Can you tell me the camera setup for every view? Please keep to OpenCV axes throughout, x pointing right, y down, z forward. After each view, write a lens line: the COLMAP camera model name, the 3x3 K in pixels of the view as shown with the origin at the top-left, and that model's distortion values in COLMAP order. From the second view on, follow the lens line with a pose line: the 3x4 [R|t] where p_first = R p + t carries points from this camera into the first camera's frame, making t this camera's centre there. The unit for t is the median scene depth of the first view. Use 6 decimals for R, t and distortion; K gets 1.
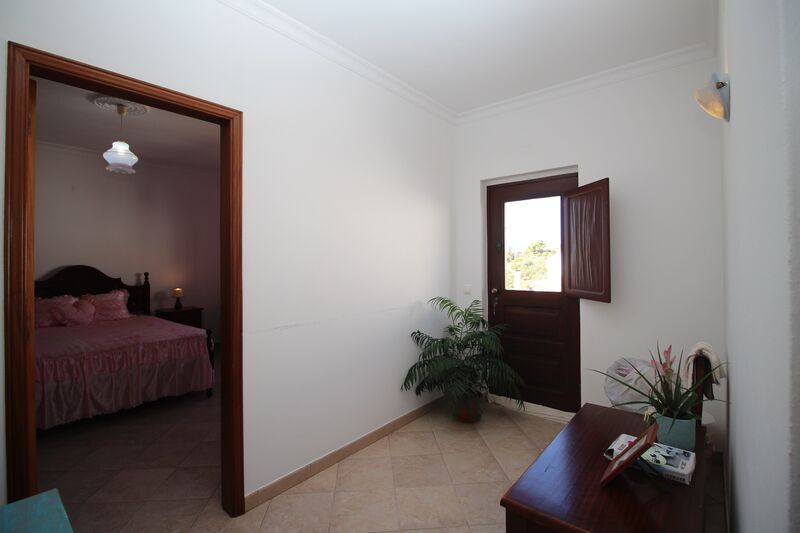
lens RADIAL K [[367.9, 0, 398.5], [0, 367.9, 261.6], [0, 0, 1]] dist [-0.004284, -0.009491]
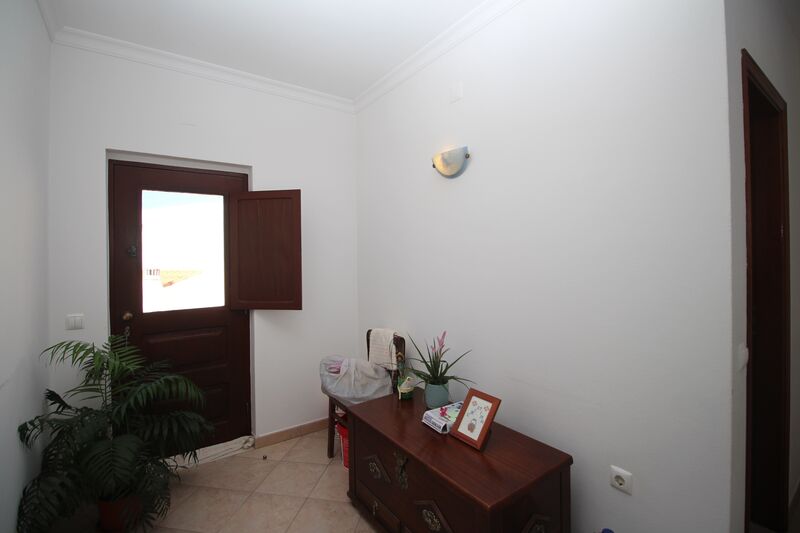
lens RADIAL K [[367.9, 0, 397.5], [0, 367.9, 262.4], [0, 0, 1]] dist [-0.004284, -0.009491]
pose [[0.254746, -0.014304, 0.966902, -0.294695], [0.011869, 0.999862, 0.011664, -0.025798], [-0.966935, 0.008505, 0.254880, 0.382268]]
